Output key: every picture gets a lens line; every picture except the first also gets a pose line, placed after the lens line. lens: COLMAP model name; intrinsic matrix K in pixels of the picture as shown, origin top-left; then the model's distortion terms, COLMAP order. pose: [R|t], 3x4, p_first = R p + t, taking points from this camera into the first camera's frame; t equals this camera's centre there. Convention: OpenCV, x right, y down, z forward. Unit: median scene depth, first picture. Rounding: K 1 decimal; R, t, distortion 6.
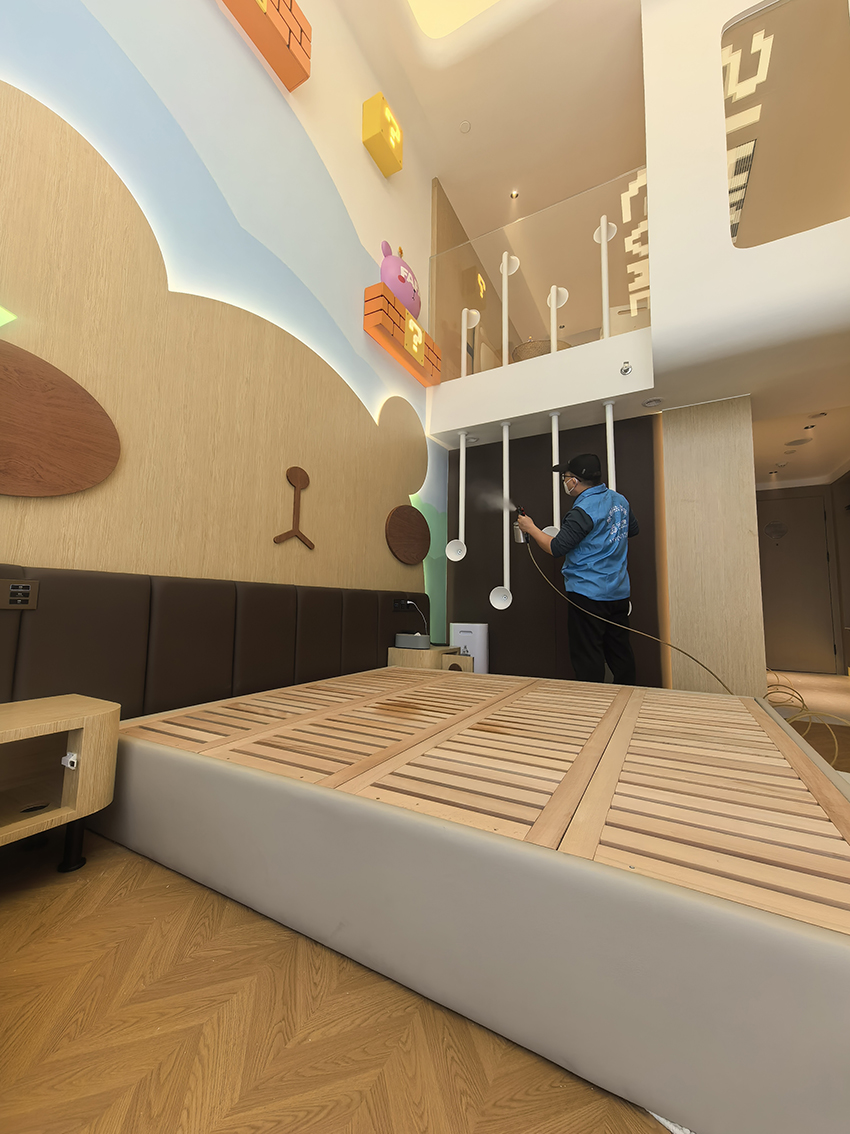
lens RADIAL K [[438.5, 0, 427.2], [0, 438.5, 567.3], [0, 0, 1]] dist [0.016426, -0.002779]
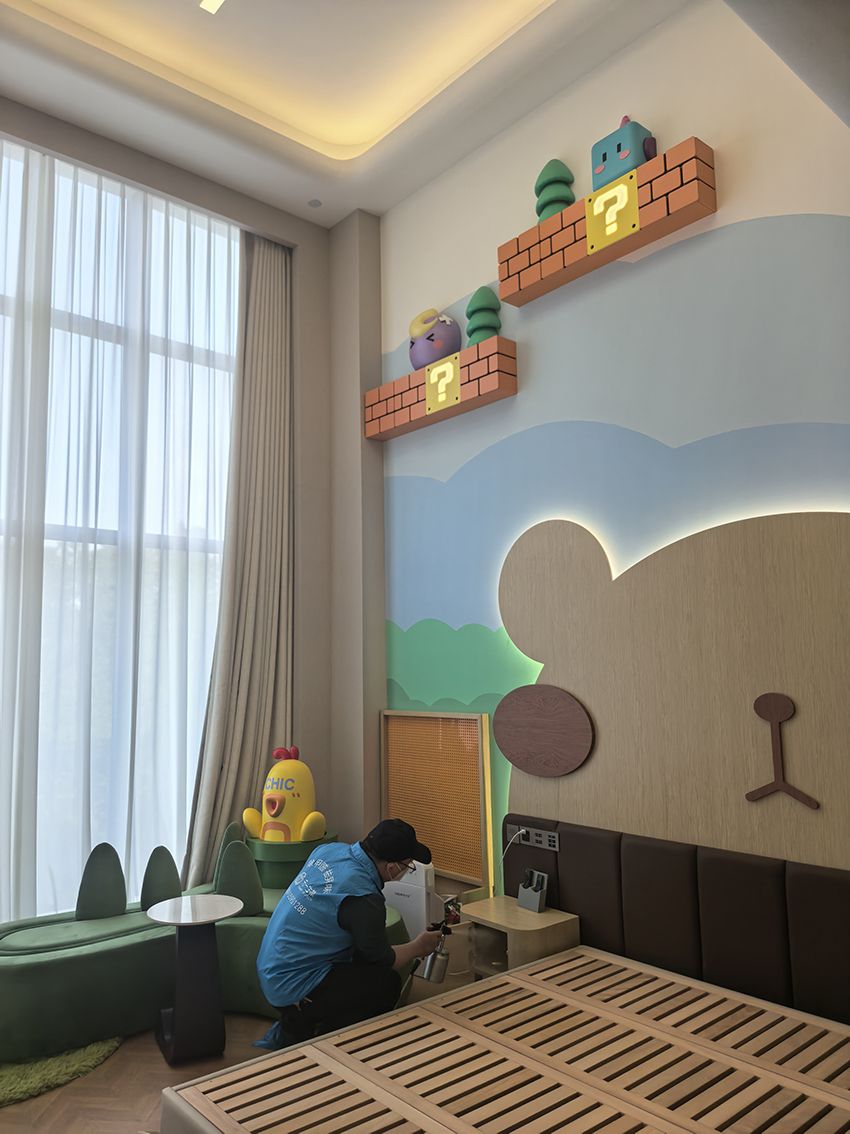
lens RADIAL K [[809.6, 0, 424.8], [0, 809.6, 567.9], [0, 0, 1]] dist [0.061399, -0.073948]
pose [[-0.352751, -0.121222, -0.927832, 1.280954], [0.095944, 0.981661, -0.164732, -0.282488], [0.930785, -0.147129, -0.334651, 1.017194]]
